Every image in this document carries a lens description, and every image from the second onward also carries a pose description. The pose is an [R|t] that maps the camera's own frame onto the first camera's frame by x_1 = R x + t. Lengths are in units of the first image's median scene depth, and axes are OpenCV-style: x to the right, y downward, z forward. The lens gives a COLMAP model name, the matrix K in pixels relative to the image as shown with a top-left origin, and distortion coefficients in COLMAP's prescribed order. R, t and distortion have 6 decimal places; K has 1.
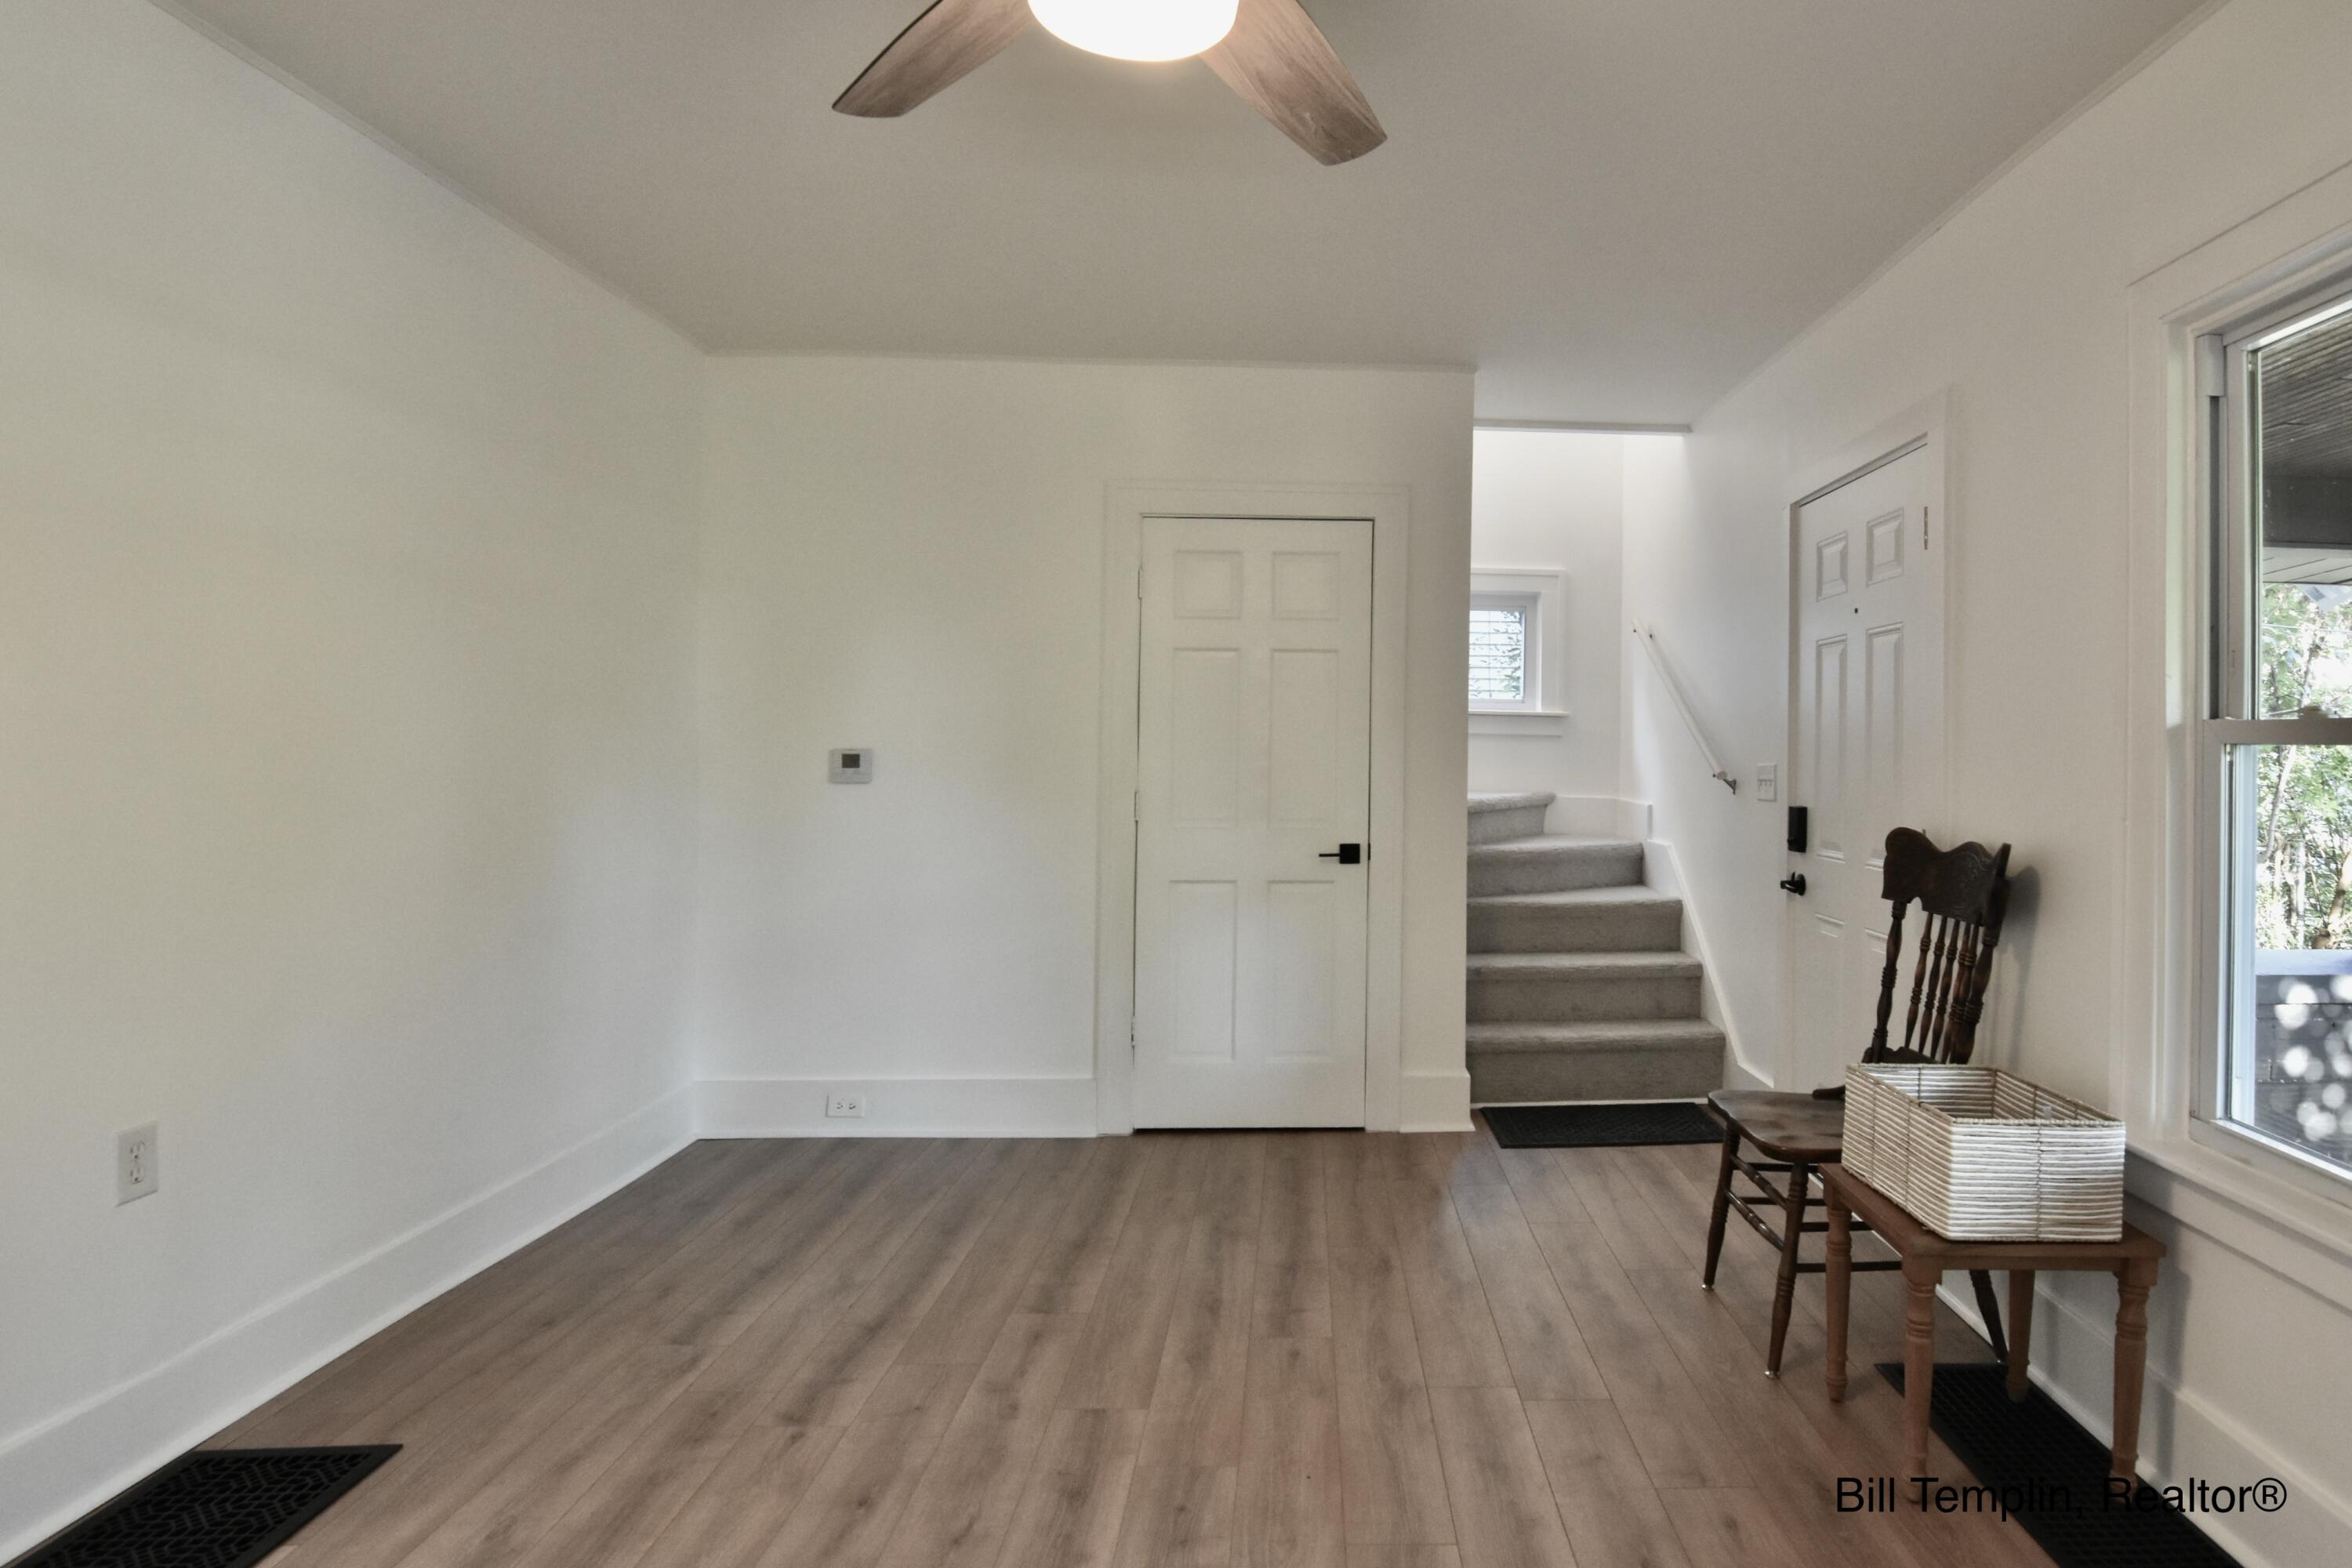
lens RADIAL K [[1300.7, 0, 1304.5], [0, 1300.7, 751.2], [0, 0, 1]] dist [0.006276, -0.023302]
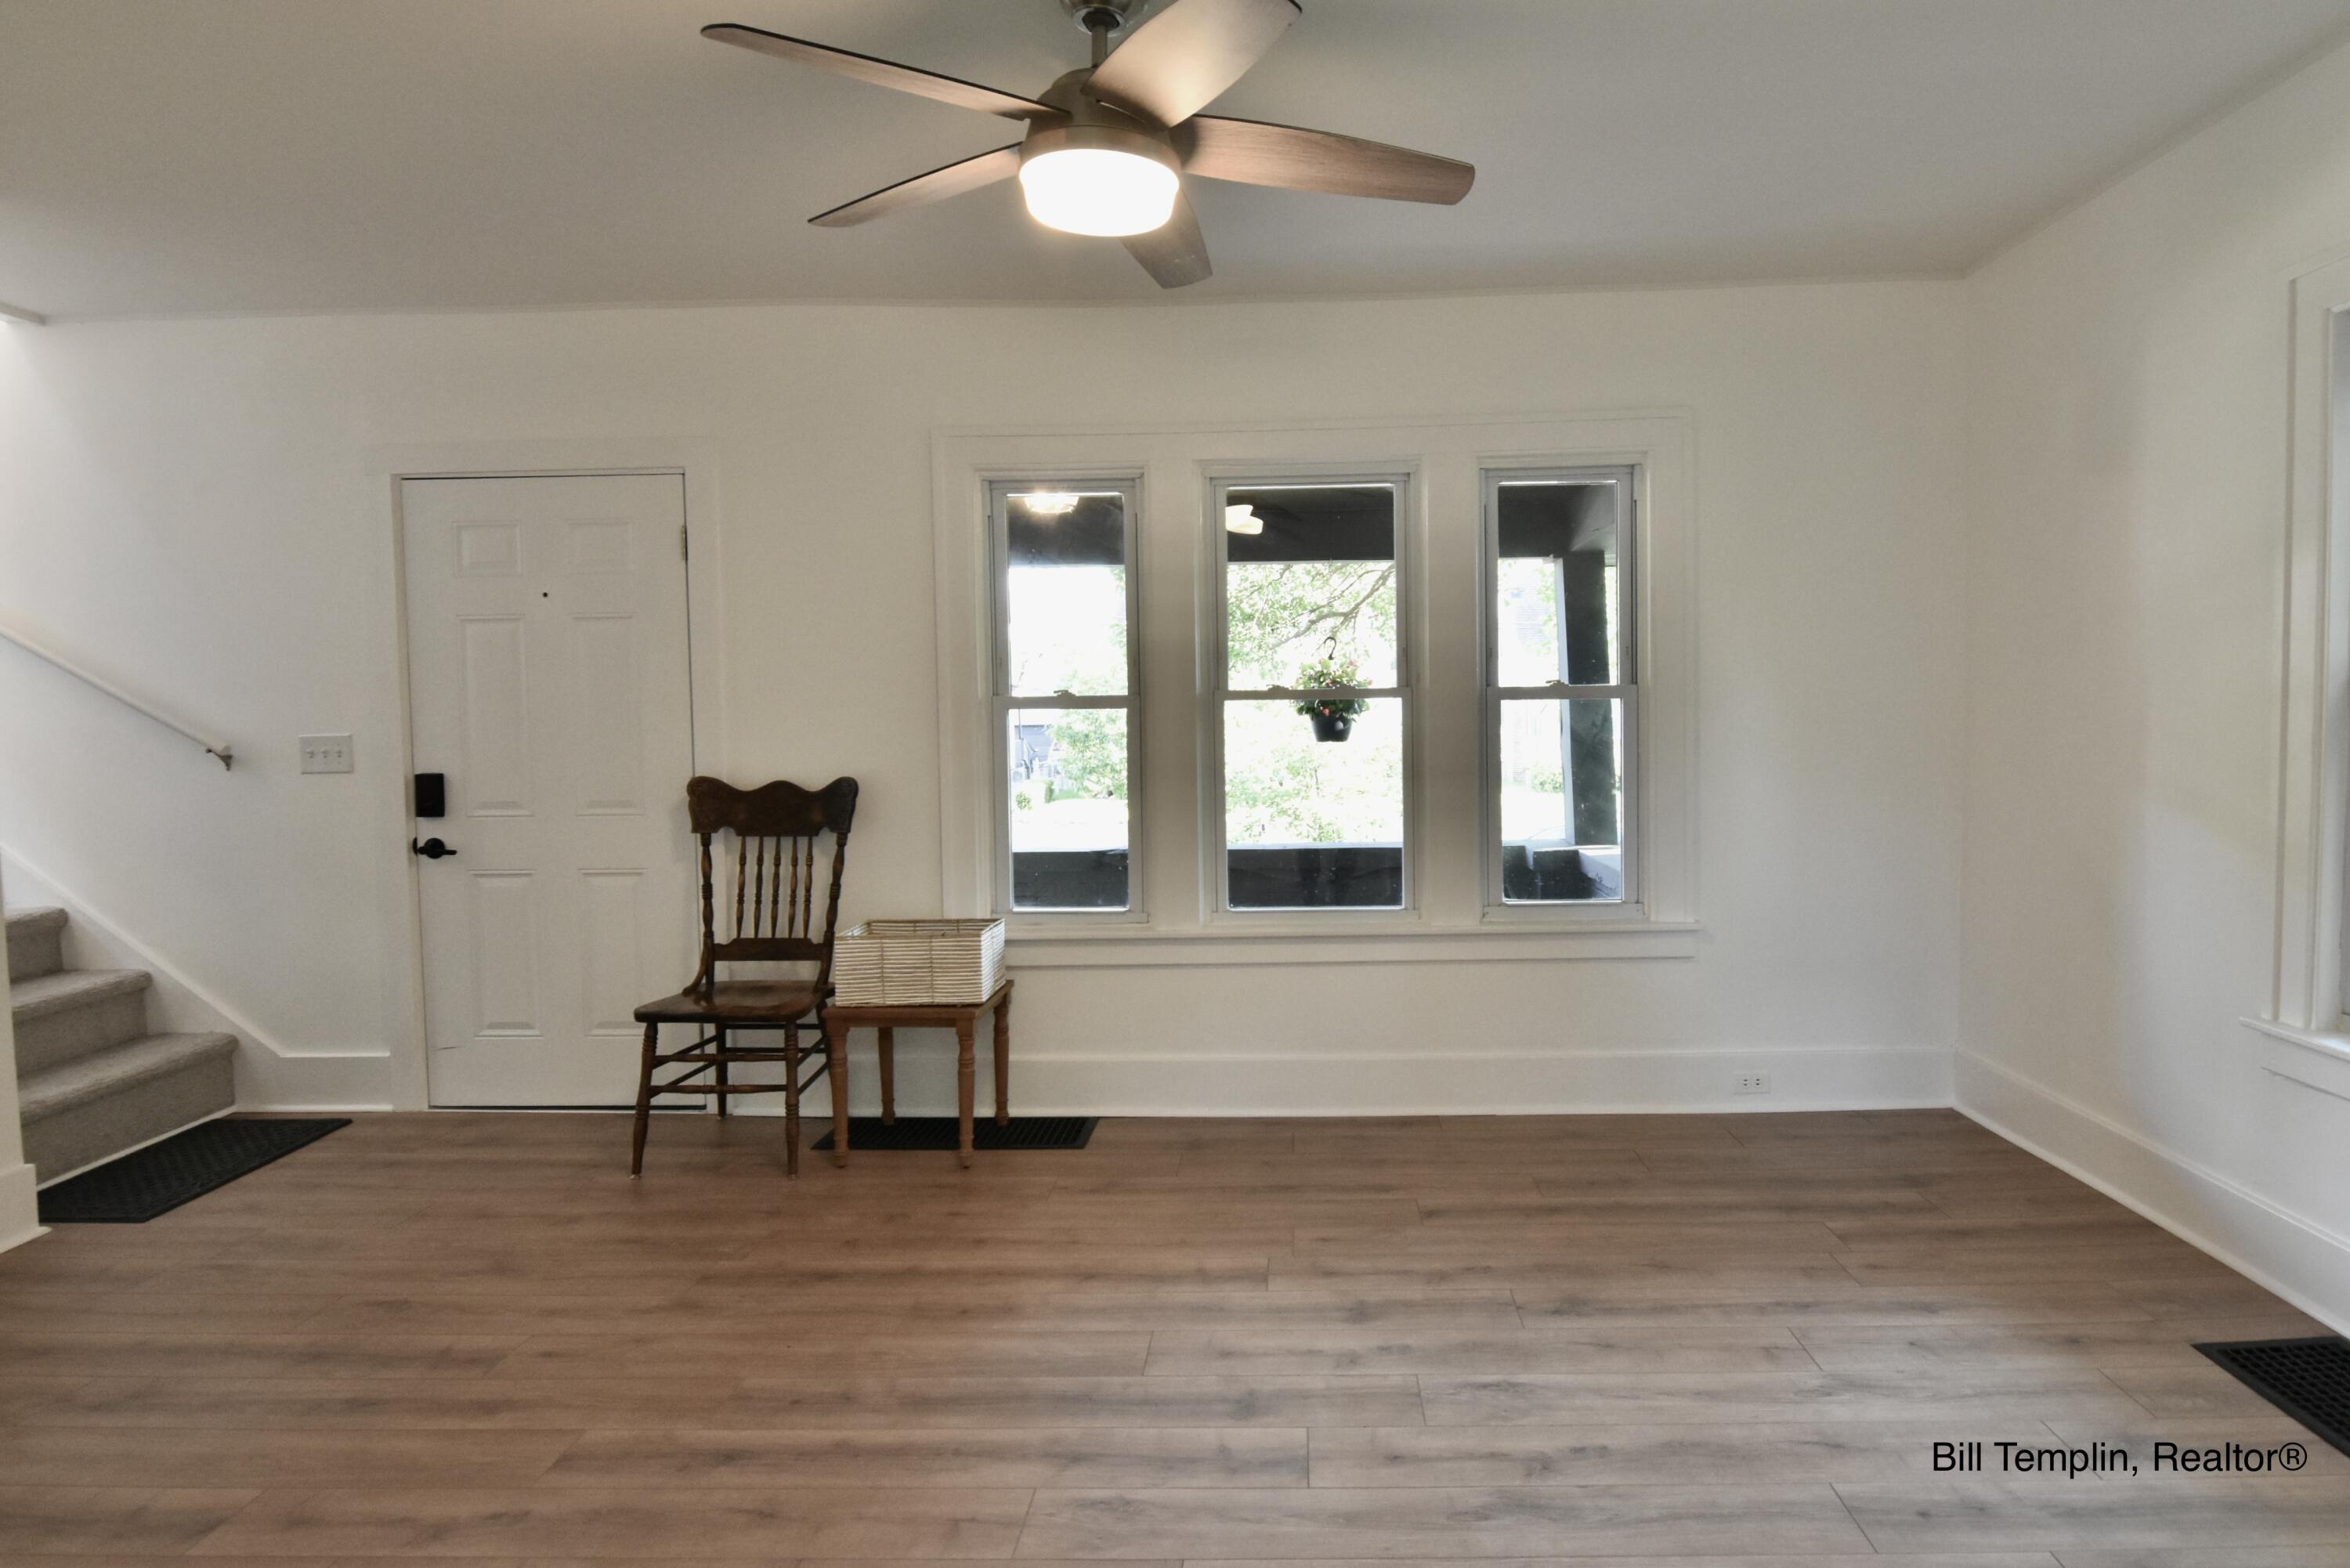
lens RADIAL K [[1299.5, 0, 1303.4], [0, 1299.5, 751.3], [0, 0, 1]] dist [0.006276, -0.023302]
pose [[0.020580, -0.035049, 0.999174, -0.852365], [0.009822, 0.999344, 0.034853, -0.005568], [-0.999740, 0.009096, 0.020911, 0.388051]]
